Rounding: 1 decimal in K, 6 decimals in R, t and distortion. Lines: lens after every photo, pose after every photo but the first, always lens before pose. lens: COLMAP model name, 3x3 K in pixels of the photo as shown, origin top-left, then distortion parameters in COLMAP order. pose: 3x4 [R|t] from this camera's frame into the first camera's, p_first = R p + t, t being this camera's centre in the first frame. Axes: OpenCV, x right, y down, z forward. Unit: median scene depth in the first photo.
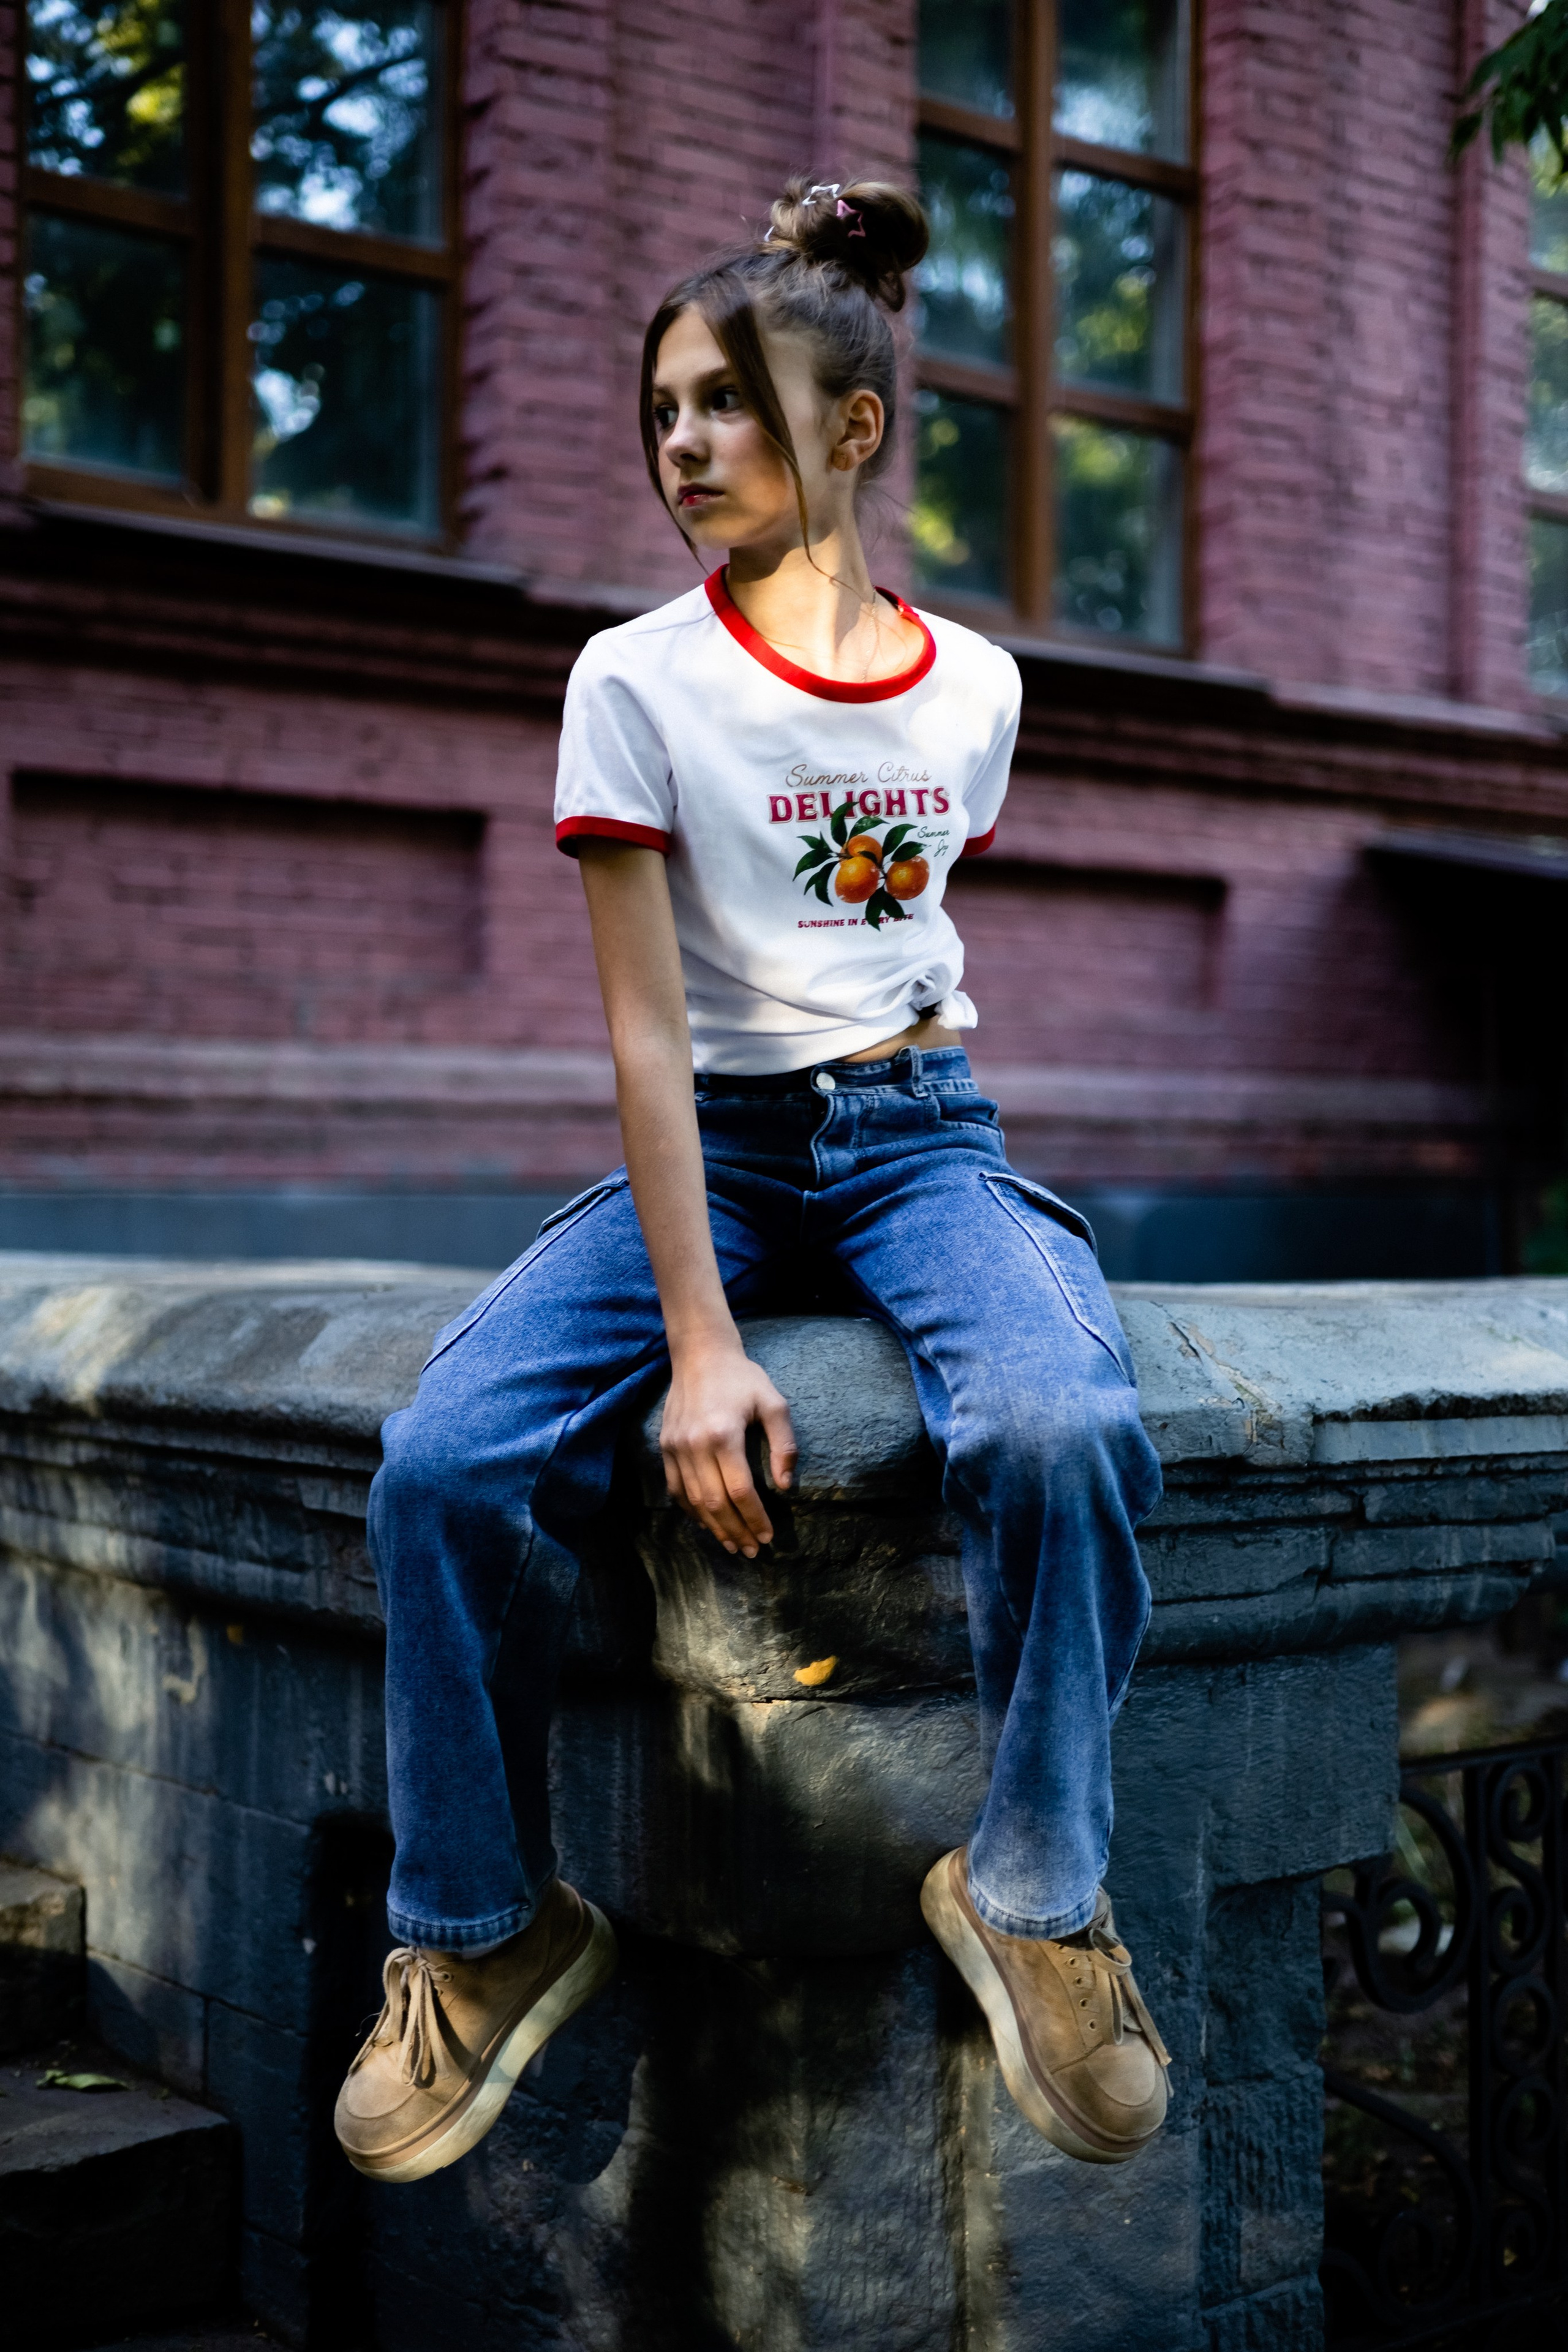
lens RADIAL K [[3339.5, 0, 784.0], [0, 3339.5, 1176.0], [0, 0, 1]] dist [0.008649, 0.039668]
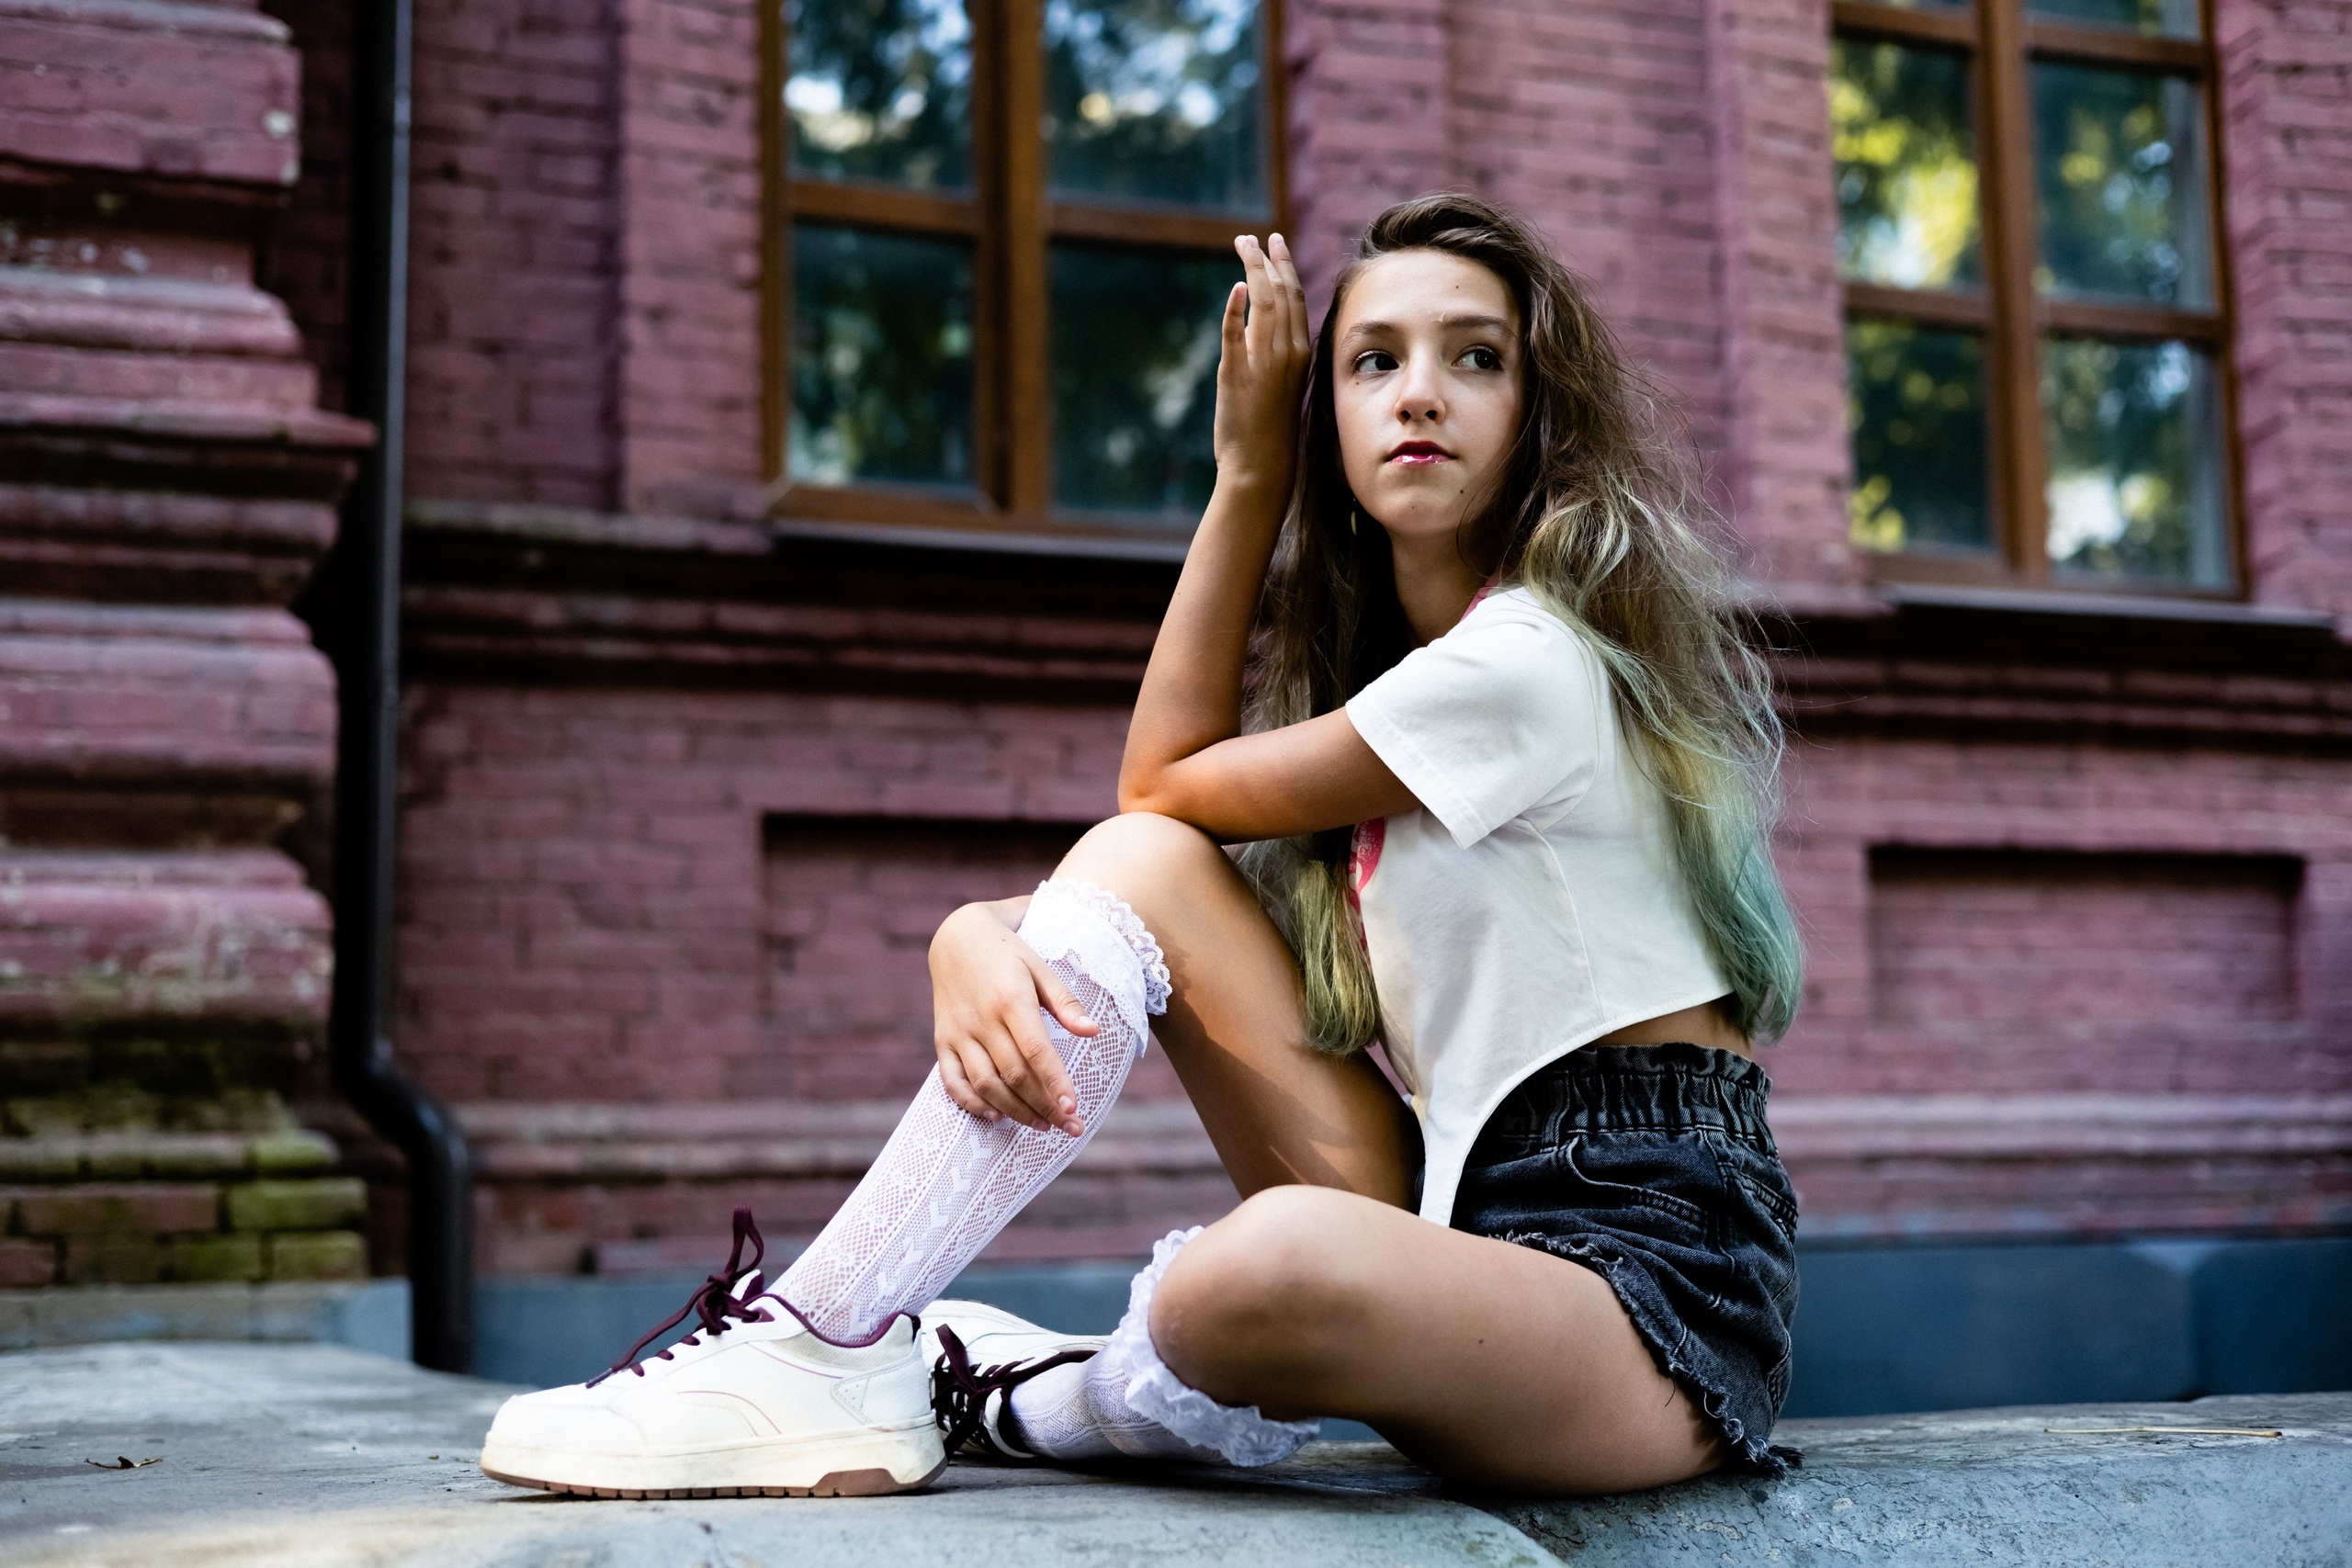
lens RADIAL K [[3351.1, 0, 1172.0], [0, 3351.1, 775.5], [0, 0, 1]] dist [0.014410, 0.014077]
pose [[0.955156, -0.066458, -0.288547, 0.126891], [0.027993, 0.990390, -0.135444, -0.004094], [0.294776, 0.121293, 0.947837, 0.146424]]
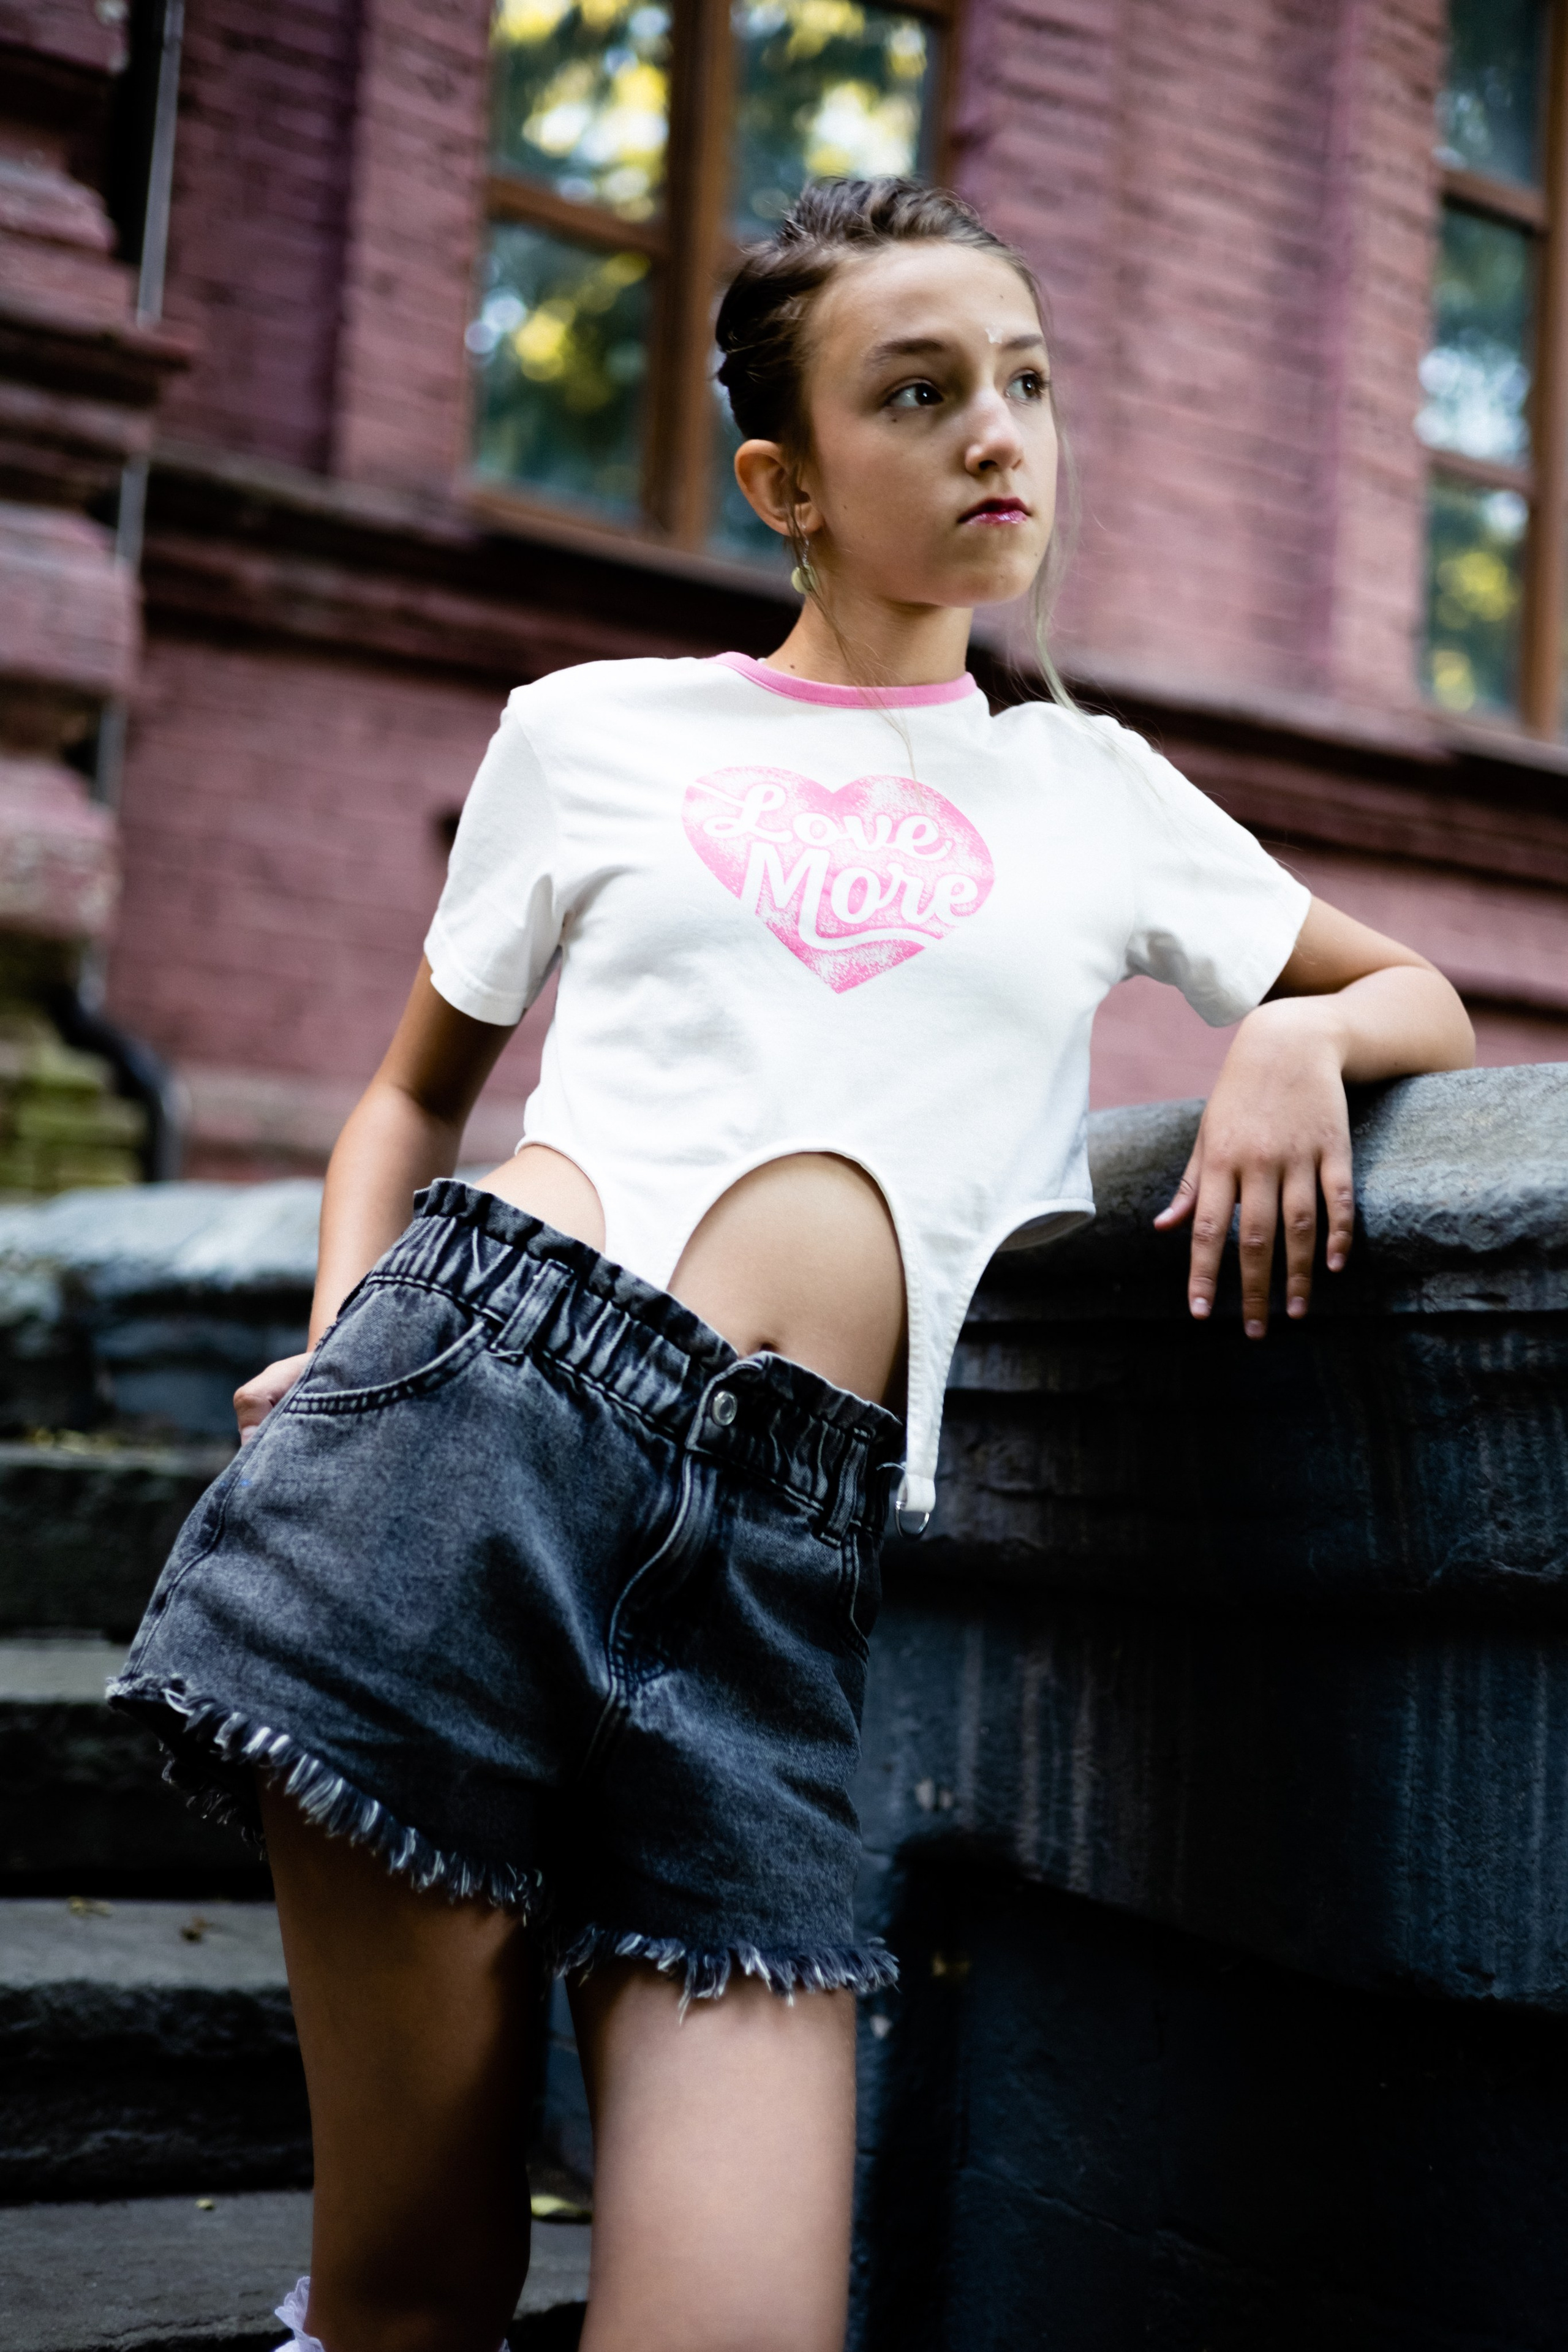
lens RADIAL K [[3377.2, 0, 784.0], [0, 3377.2, 1176.0], [0, 0, 1]] dist [0.007859, 0.070295]
pose [[0.994002, 0.043368, -0.100393, -0.037274], [-0.051568, 0.995414, -0.080577, 0.041283], [0.096438, 0.085270, 0.991680, 0.100764]]
